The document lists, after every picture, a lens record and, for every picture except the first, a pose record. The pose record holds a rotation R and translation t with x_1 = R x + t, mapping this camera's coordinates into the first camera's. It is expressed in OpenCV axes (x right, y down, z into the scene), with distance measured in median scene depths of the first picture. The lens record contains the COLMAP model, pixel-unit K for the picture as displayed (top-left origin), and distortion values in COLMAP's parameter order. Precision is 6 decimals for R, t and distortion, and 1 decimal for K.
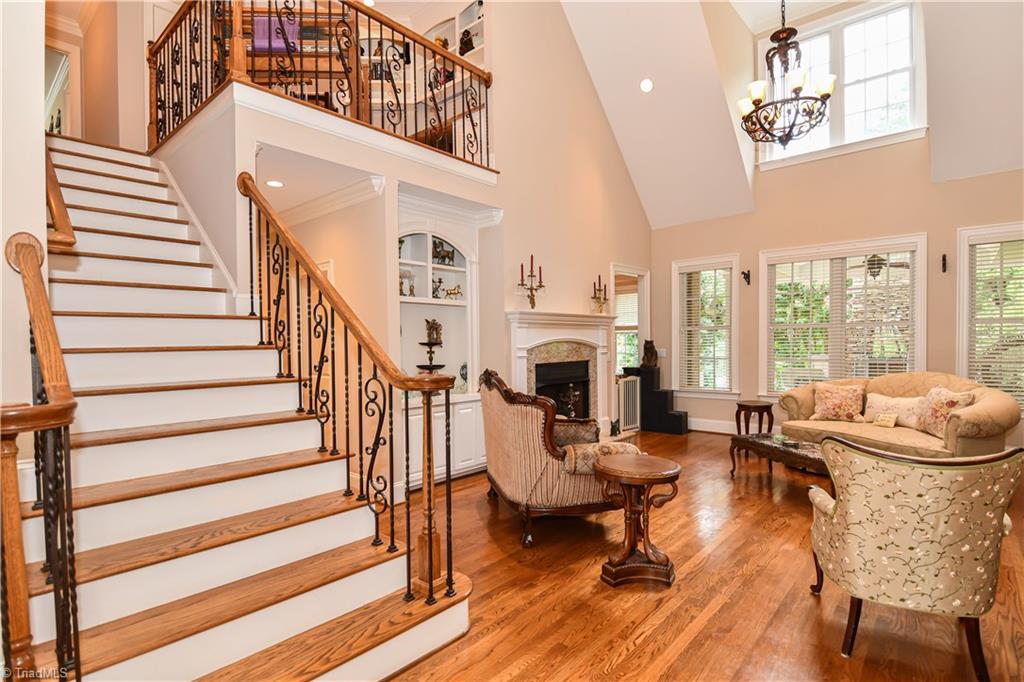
lens RADIAL K [[499.1, 0, 519.8], [0, 499.1, 346.8], [0, 0, 1]] dist [-0.014913, -0.001601]
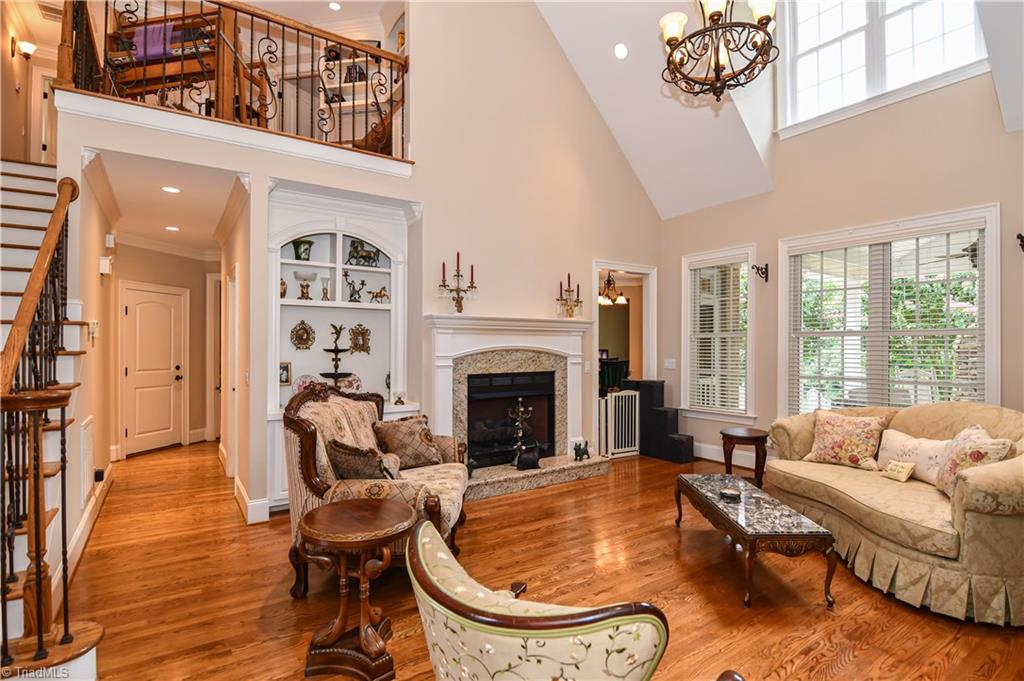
lens RADIAL K [[499.1, 0, 508.6], [0, 499.1, 338.4], [0, 0, 1]] dist [-0.014913, -0.001601]
pose [[0.968214, 0.010390, -0.249906, 0.334287], [-0.016404, 0.999624, -0.021993, -0.011854], [0.249584, 0.025394, 0.968020, 0.161186]]
